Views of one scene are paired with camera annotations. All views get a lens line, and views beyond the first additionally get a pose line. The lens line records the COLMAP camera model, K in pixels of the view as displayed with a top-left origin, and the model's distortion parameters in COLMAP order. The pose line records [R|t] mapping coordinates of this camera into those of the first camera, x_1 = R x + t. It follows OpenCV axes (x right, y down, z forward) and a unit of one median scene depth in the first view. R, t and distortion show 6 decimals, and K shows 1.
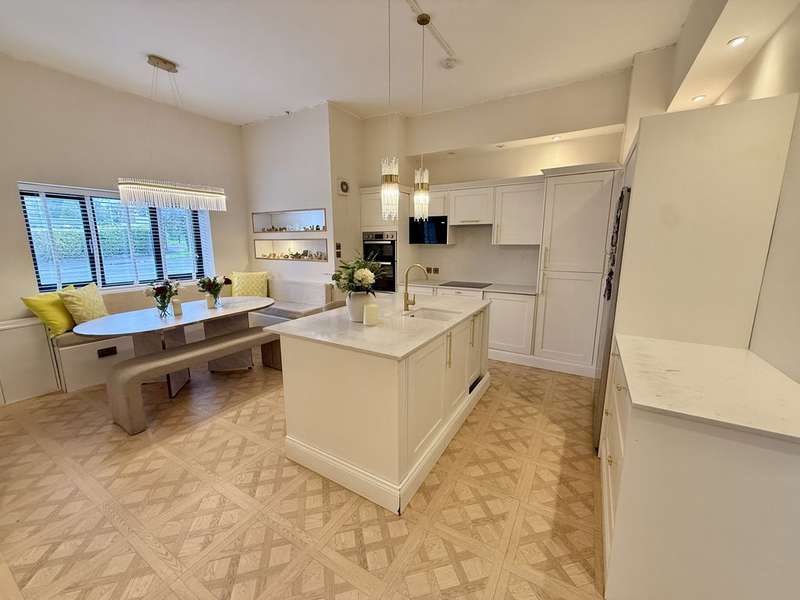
lens RADIAL K [[318.8, 0, 400.3], [0, 318.8, 299.2], [0, 0, 1]] dist [-0.000145, 0.000066]
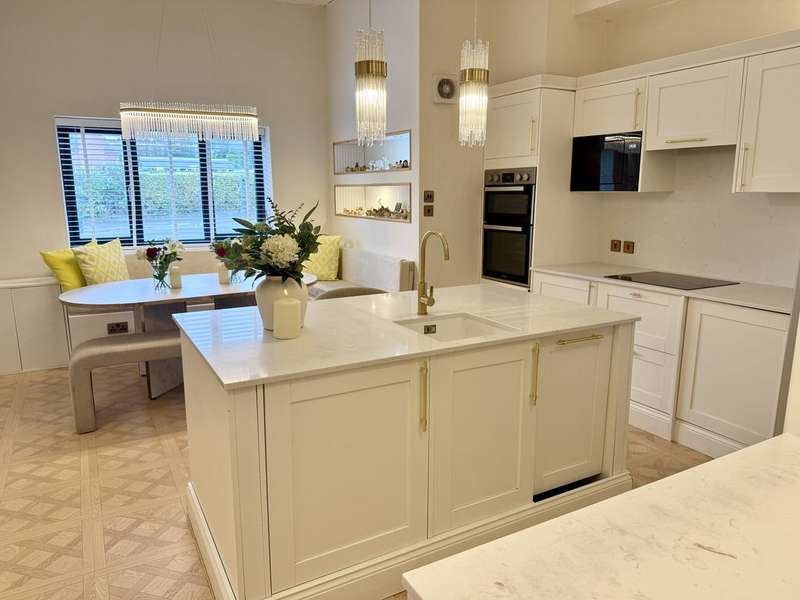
lens RADIAL K [[561.1, 0, 401.8], [0, 561.1, 304.3], [0, 0, 1]] dist [0.040636, -0.043544]
pose [[0.866197, 0.099881, -0.489619, 0.303785], [-0.089705, 0.994984, 0.044275, -0.013877], [0.491586, 0.005570, 0.870811, 0.109042]]
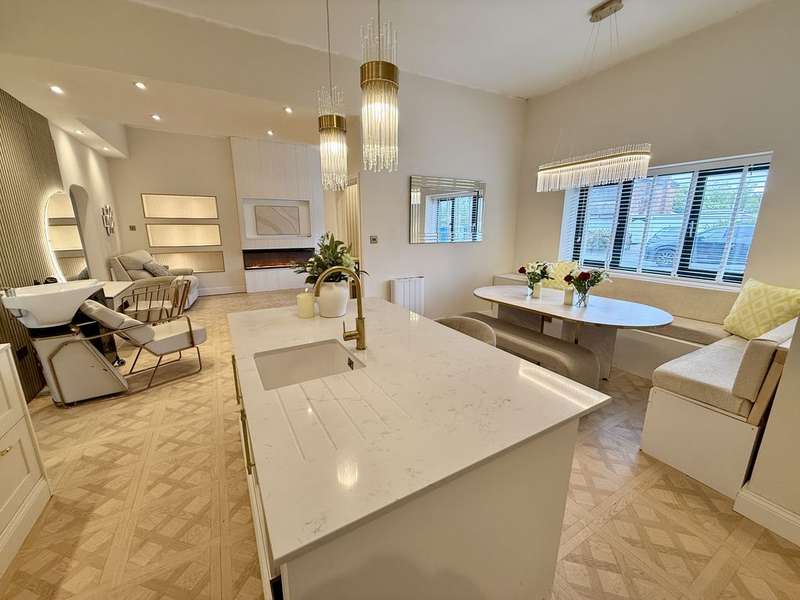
lens RADIAL K [[318.8, 0, 399.2], [0, 318.8, 299.0], [0, 0, 1]] dist [-0.000145, 0.000066]
pose [[-0.497518, 0.195275, -0.845188, 0.295453], [-0.152908, 0.939334, 0.307036, -0.152968], [0.853871, 0.281992, -0.437476, 0.862485]]
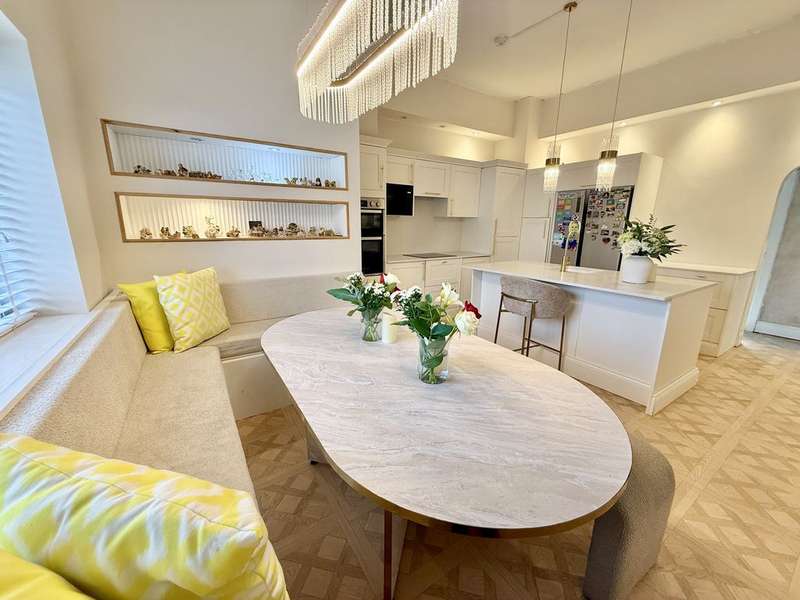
lens RADIAL K [[318.8, 0, 397.8], [0, 318.8, 299.9], [0, 0, 1]] dist [-0.000145, 0.000066]
pose [[0.446496, -0.204665, 0.871065, -0.862134], [0.147437, 0.977011, 0.153984, -0.088261], [-0.882555, 0.059674, 0.466407, 0.675884]]
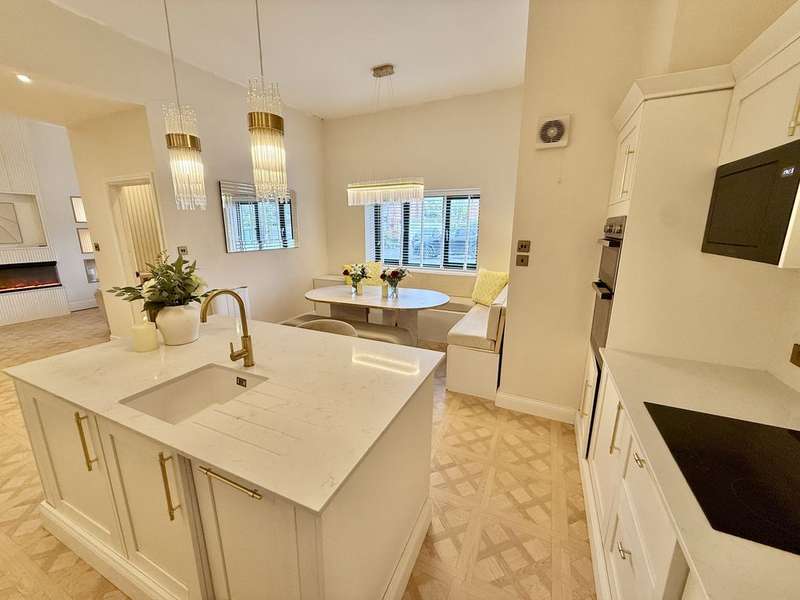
lens RADIAL K [[318.8, 0, 398.5], [0, 318.8, 298.3], [0, 0, 1]] dist [-0.000145, 0.000066]
pose [[0.100820, 0.221810, -0.969864, 0.387726], [-0.179690, 0.962859, 0.201529, -0.165450], [0.978543, 0.153957, 0.136932, 0.789454]]
